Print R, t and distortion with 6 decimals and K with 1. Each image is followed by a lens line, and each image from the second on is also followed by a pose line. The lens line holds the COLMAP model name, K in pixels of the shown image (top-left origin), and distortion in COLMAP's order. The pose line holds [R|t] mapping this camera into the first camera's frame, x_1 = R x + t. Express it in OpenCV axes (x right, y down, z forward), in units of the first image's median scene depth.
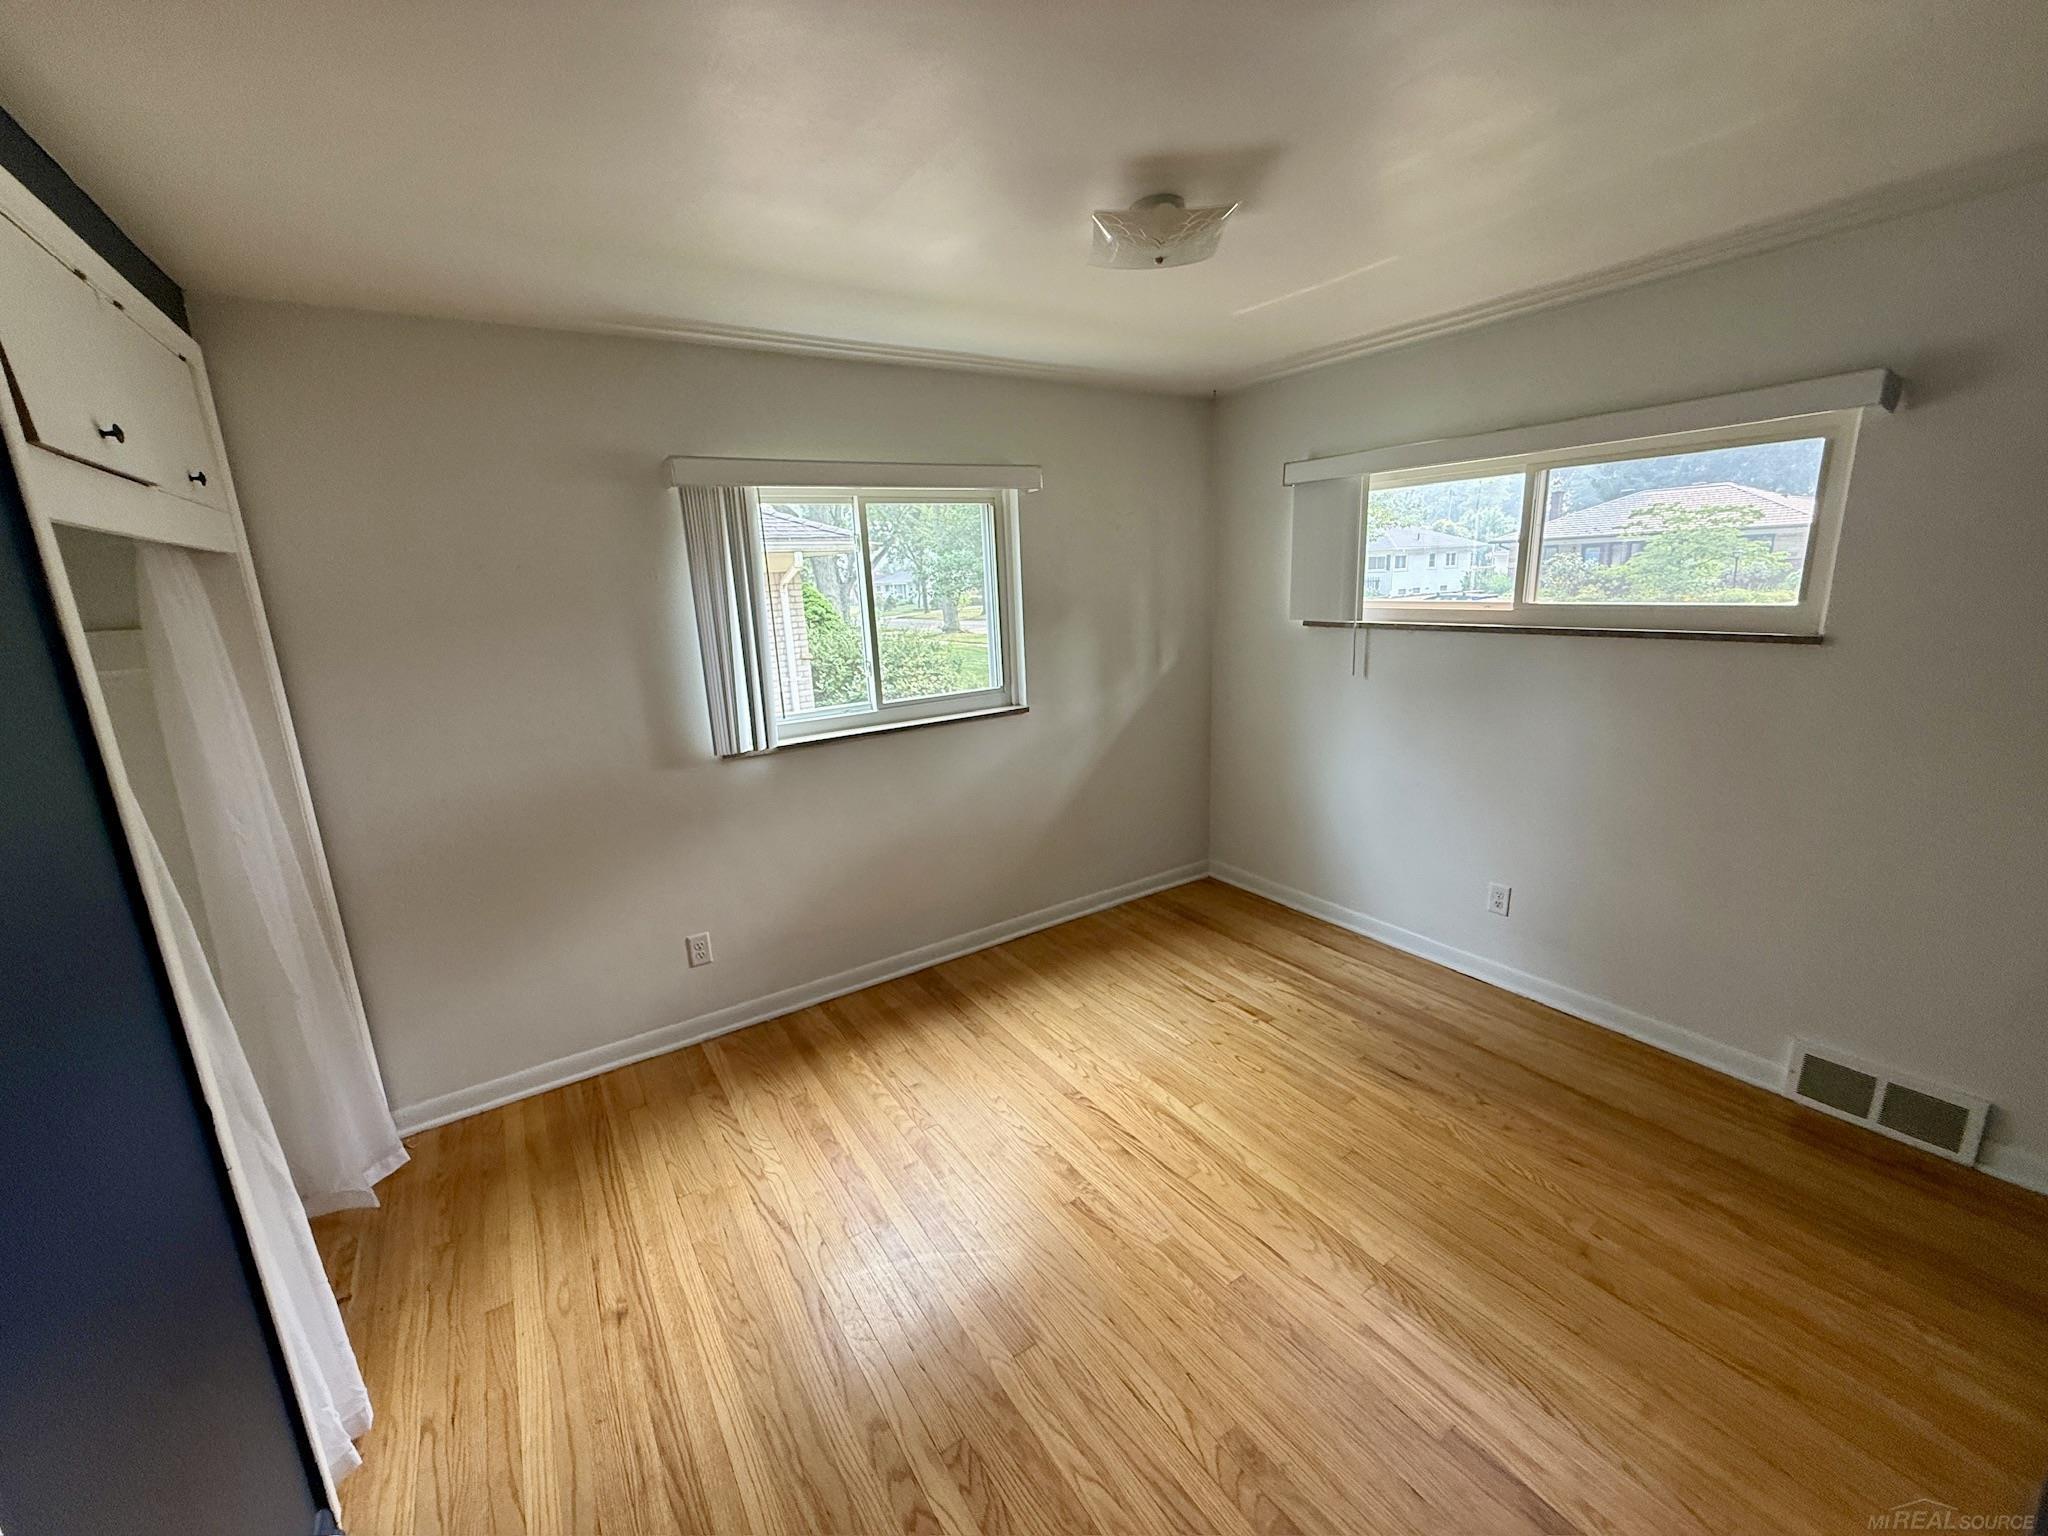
lens RADIAL K [[824.5, 0, 1036.7], [0, 824.5, 760.6], [0, 0, 1]] dist [-0.001654, -0.000264]
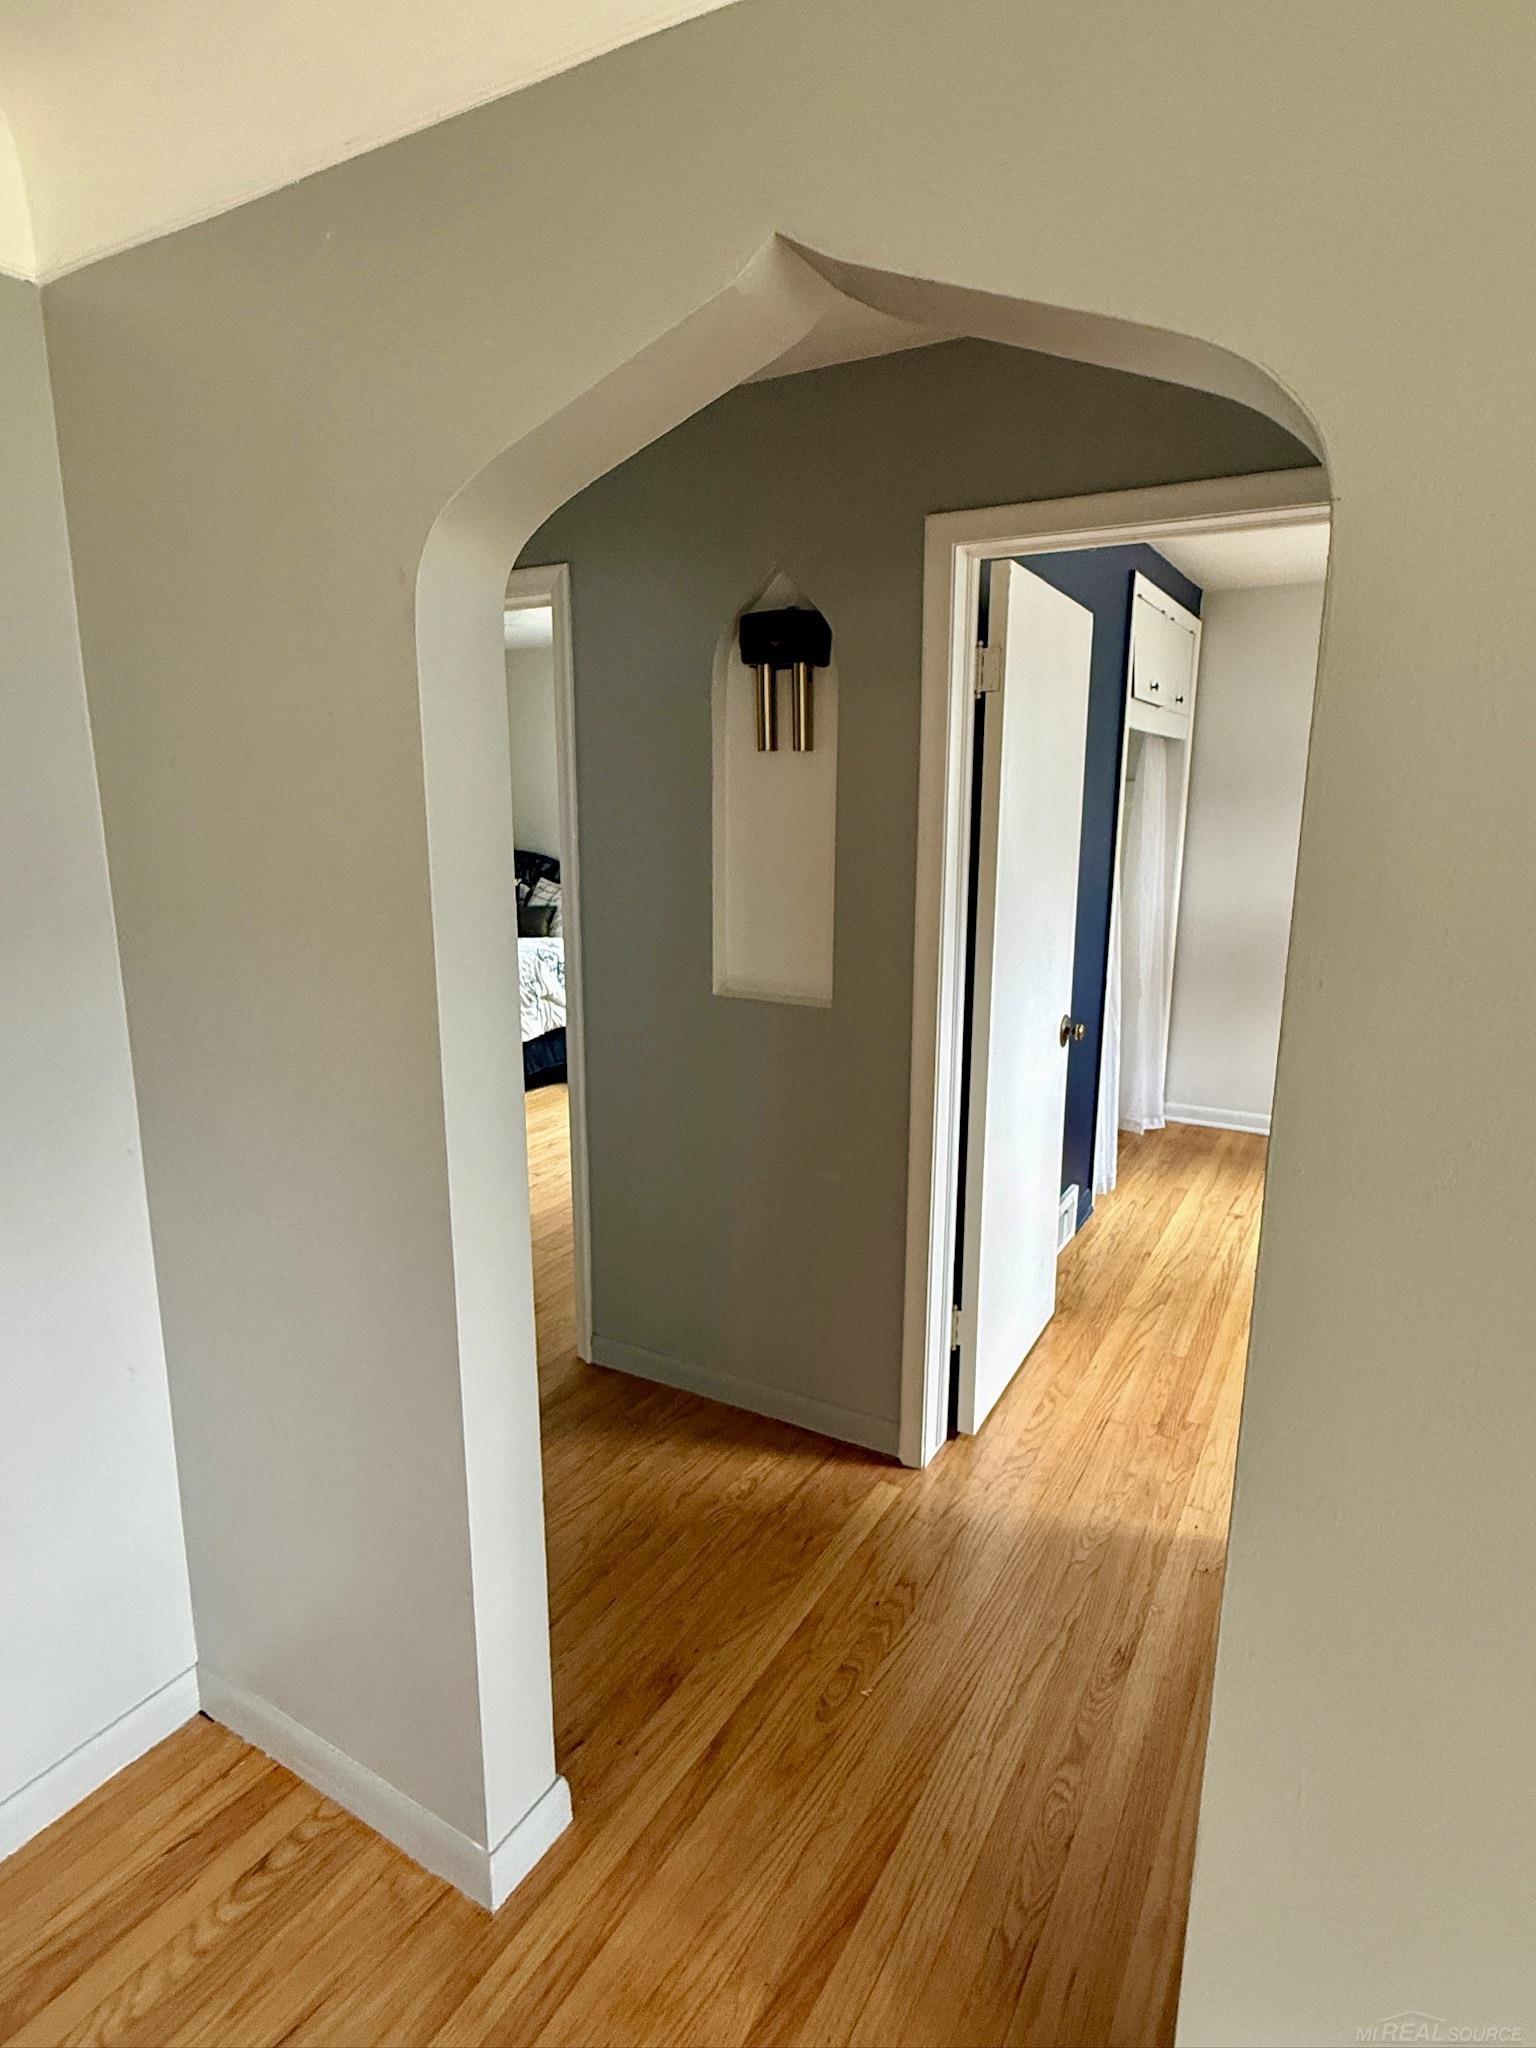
lens RADIAL K [[1077.9, 0, 778.7], [0, 1077.9, 1013.2], [0, 0, 1]] dist [0.002743, 0.001660]
pose [[0.438896, 0.220061, -0.871174, 0.824591], [-0.226450, 0.965340, 0.129763, 0.218607], [0.869535, 0.140325, 0.473516, -0.806011]]
